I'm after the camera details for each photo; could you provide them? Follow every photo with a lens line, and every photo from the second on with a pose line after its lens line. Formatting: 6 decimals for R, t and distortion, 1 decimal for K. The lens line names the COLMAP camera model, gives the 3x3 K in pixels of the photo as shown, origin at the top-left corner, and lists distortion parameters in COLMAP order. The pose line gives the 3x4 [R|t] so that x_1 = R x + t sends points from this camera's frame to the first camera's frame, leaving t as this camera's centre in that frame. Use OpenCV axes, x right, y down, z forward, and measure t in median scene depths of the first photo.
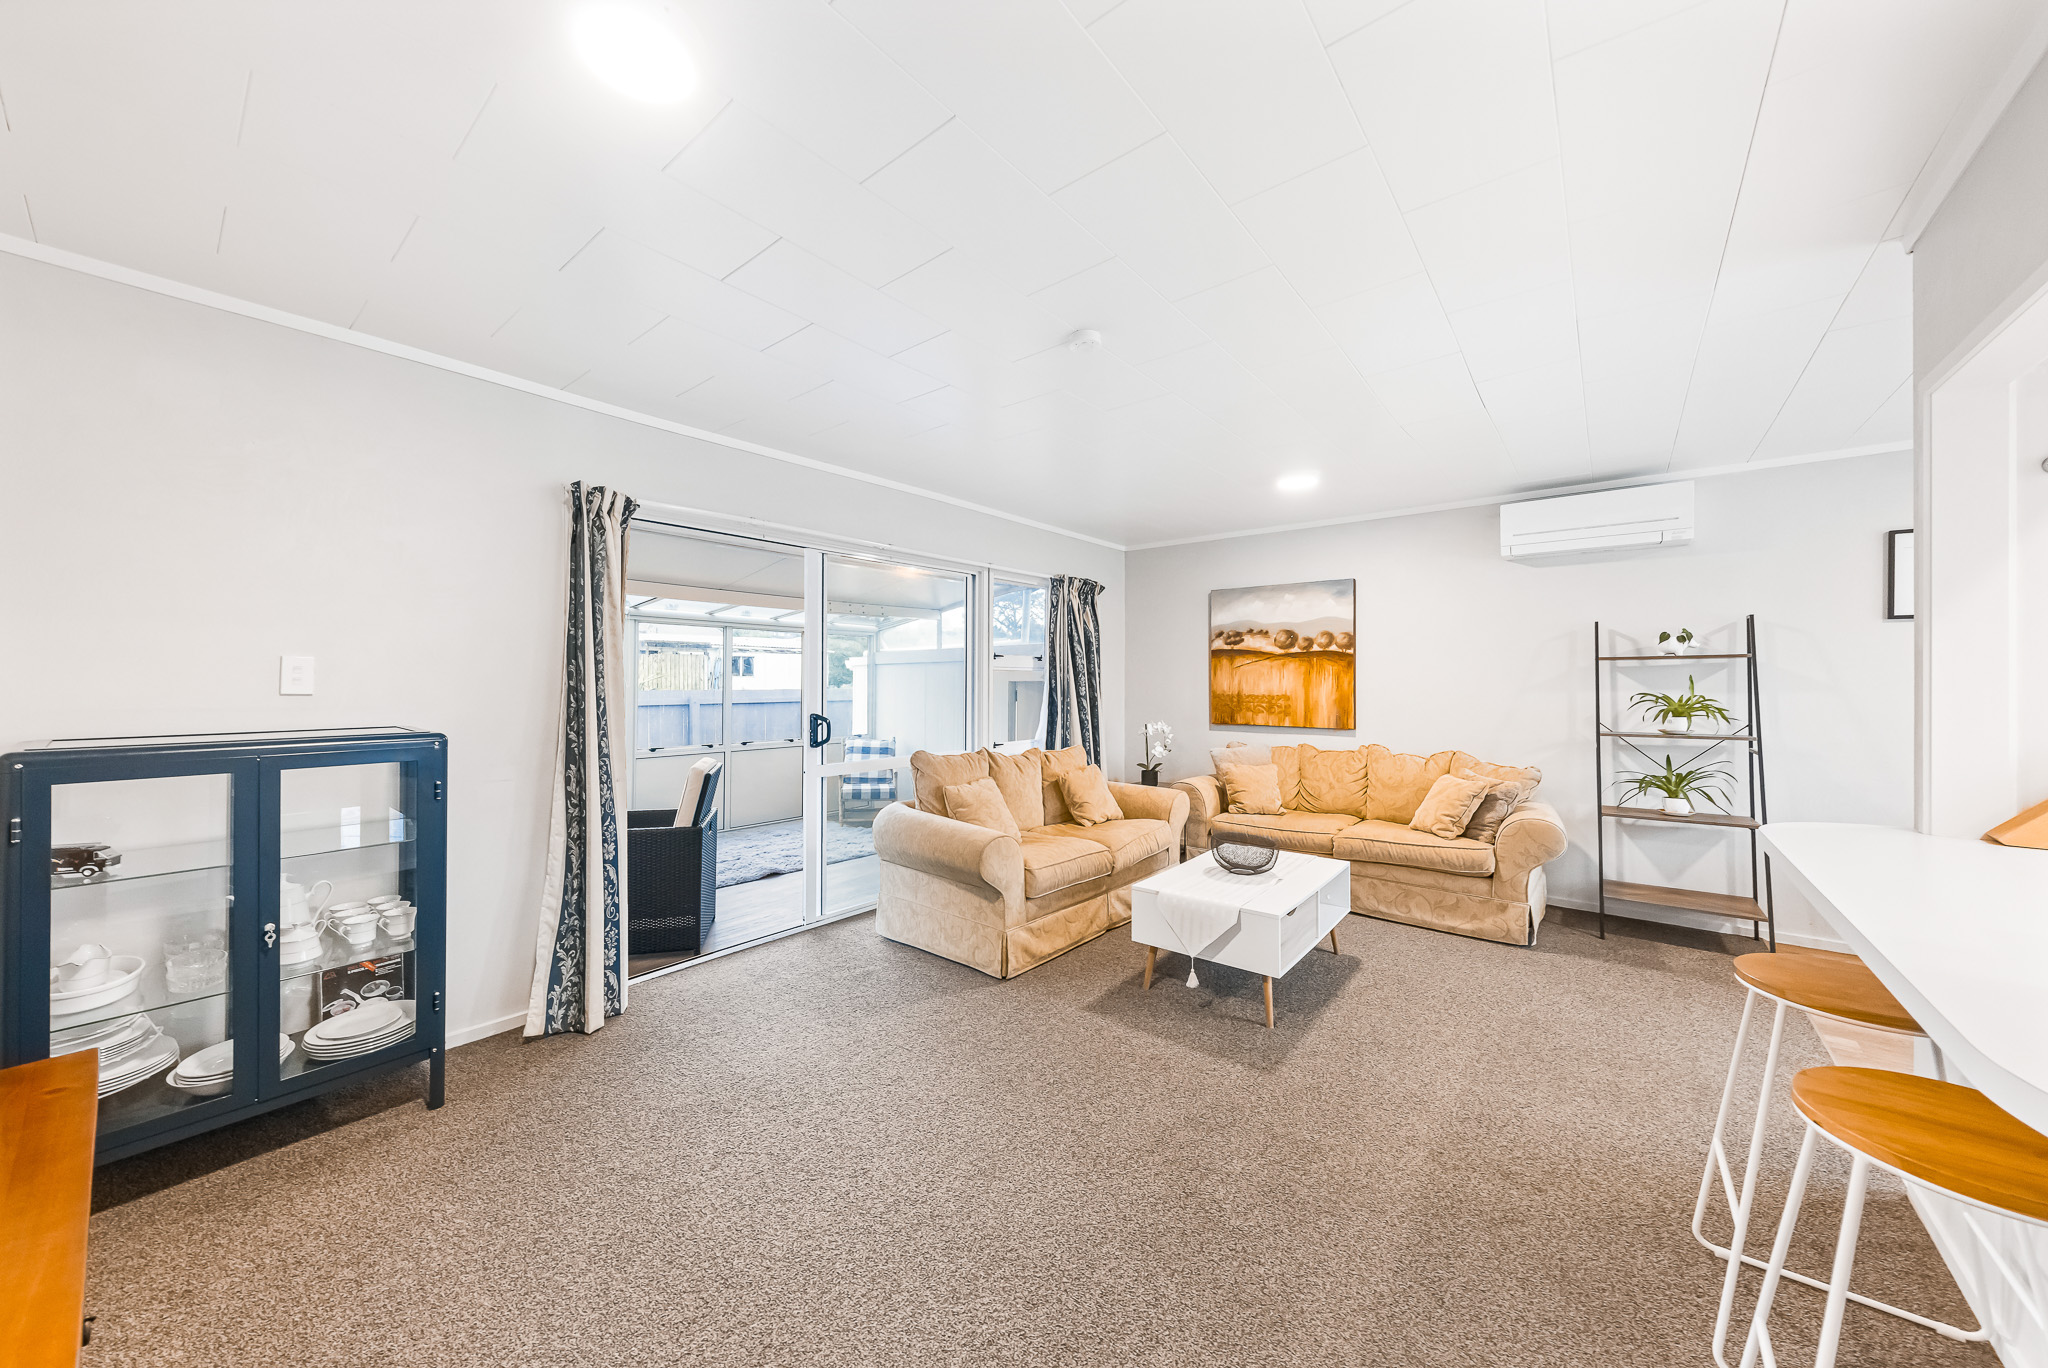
lens RADIAL K [[717.7, 0, 1018.6], [0, 717.7, 687.0], [0, 0, 1]] dist [0.010416, -0.004198]
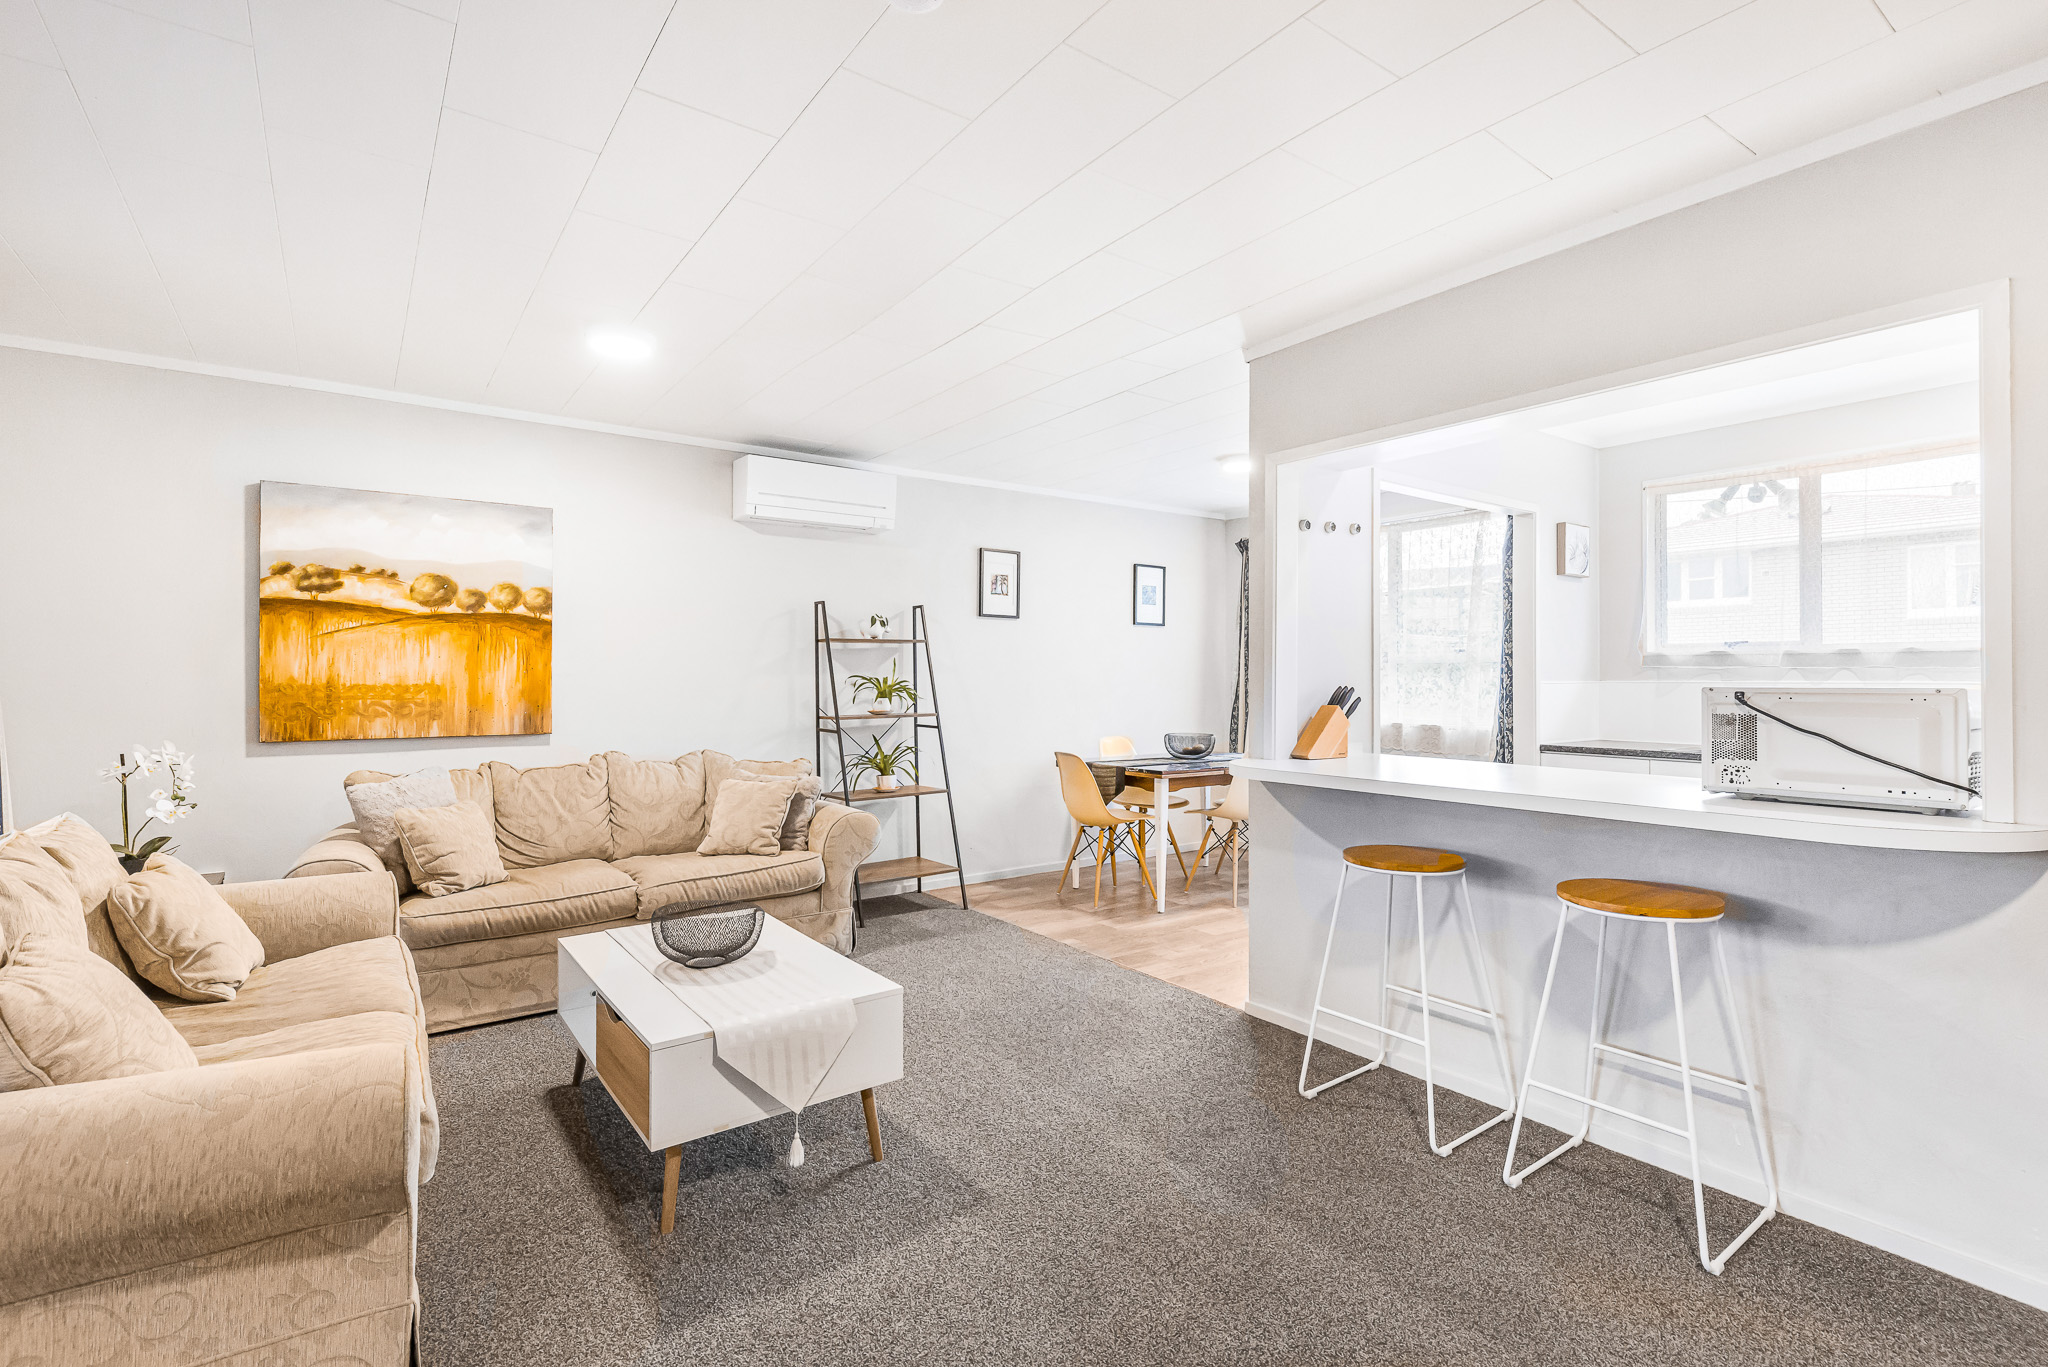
lens RADIAL K [[918.4, 0, 1024.0], [0, 918.4, 683.5], [0, 0, 1]] dist [0.001046, -0.000083]
pose [[0.259943, -0.008122, 0.965590, -0.246467], [0.009124, 0.999941, 0.005954, 0.011141], [-0.965581, 0.007262, 0.260002, 0.351107]]
